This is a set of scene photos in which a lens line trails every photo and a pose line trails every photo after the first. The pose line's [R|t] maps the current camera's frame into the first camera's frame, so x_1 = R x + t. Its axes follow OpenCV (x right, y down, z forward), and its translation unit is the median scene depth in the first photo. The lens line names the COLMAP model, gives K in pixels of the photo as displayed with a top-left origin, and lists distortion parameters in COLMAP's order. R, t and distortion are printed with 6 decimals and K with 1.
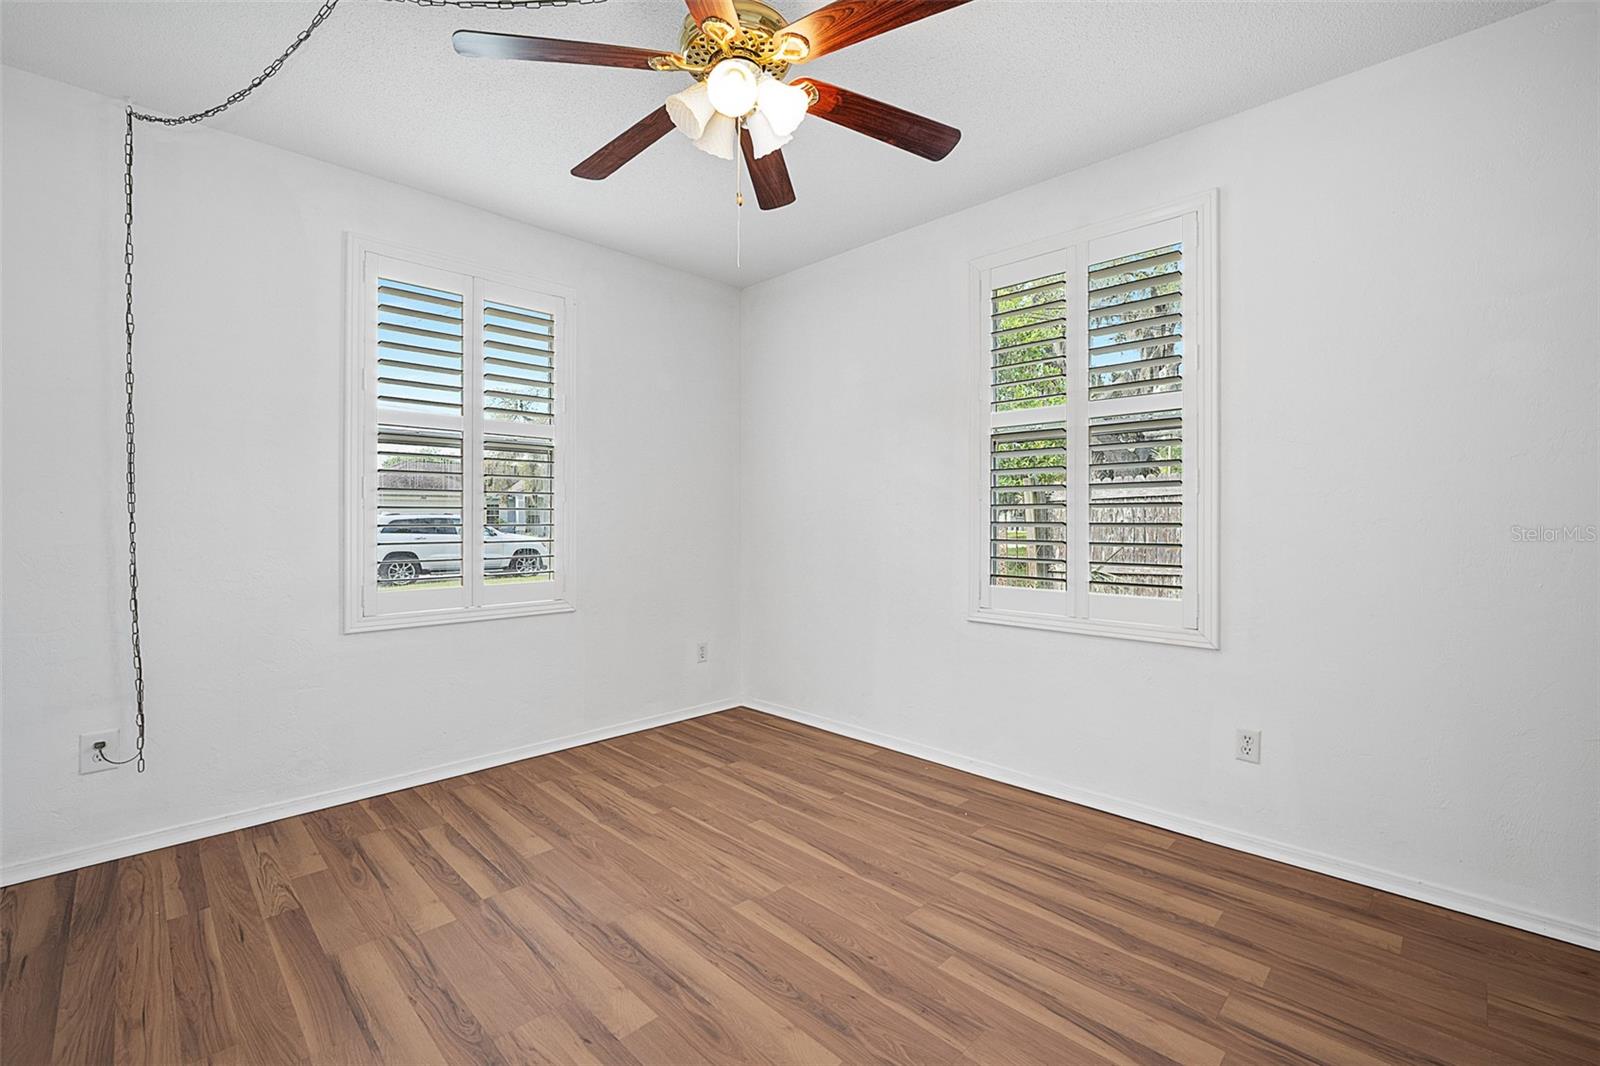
lens RADIAL K [[691.7, 0, 803.4], [0, 691.7, 522.3], [0, 0, 1]] dist [-0.008568, 0.000055]
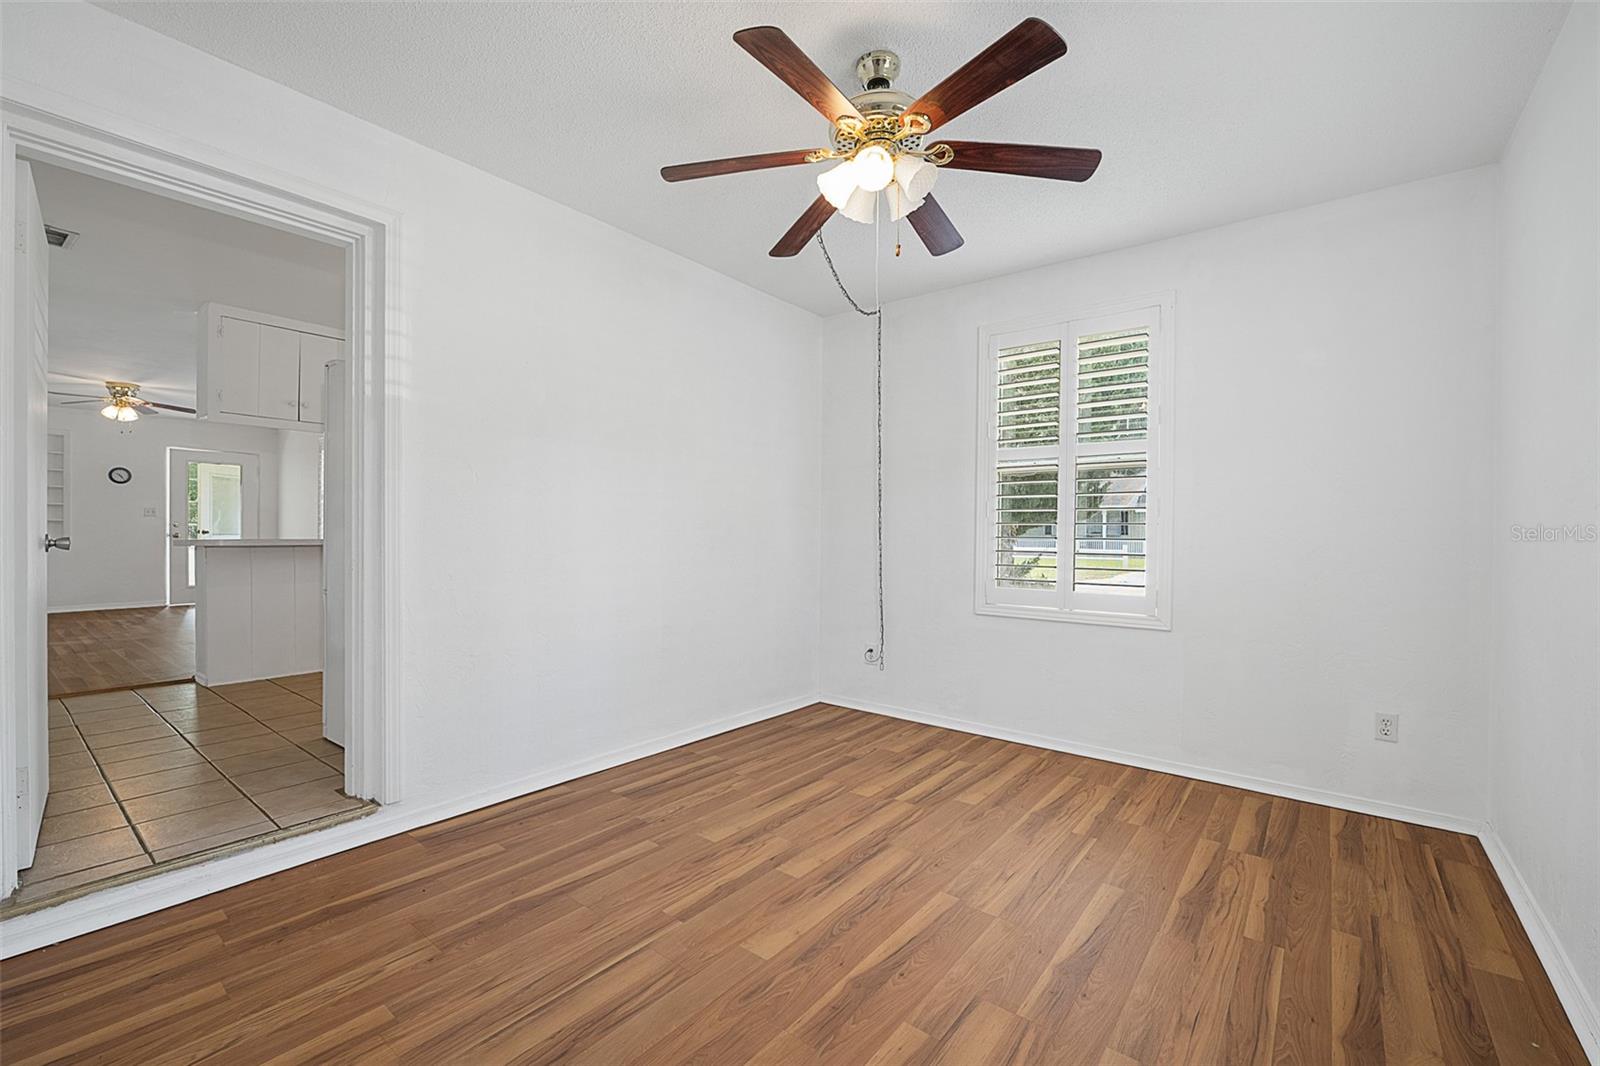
lens RADIAL K [[659.4, 0, 776.1], [0, 659.4, 538.0], [0, 0, 1]] dist [-0.012298, 0.000624]
pose [[0.094073, 0.009449, -0.995520, 0.723803], [-0.011028, 0.999903, 0.008448, -0.005031], [0.995504, 0.010184, 0.094168, 0.512594]]
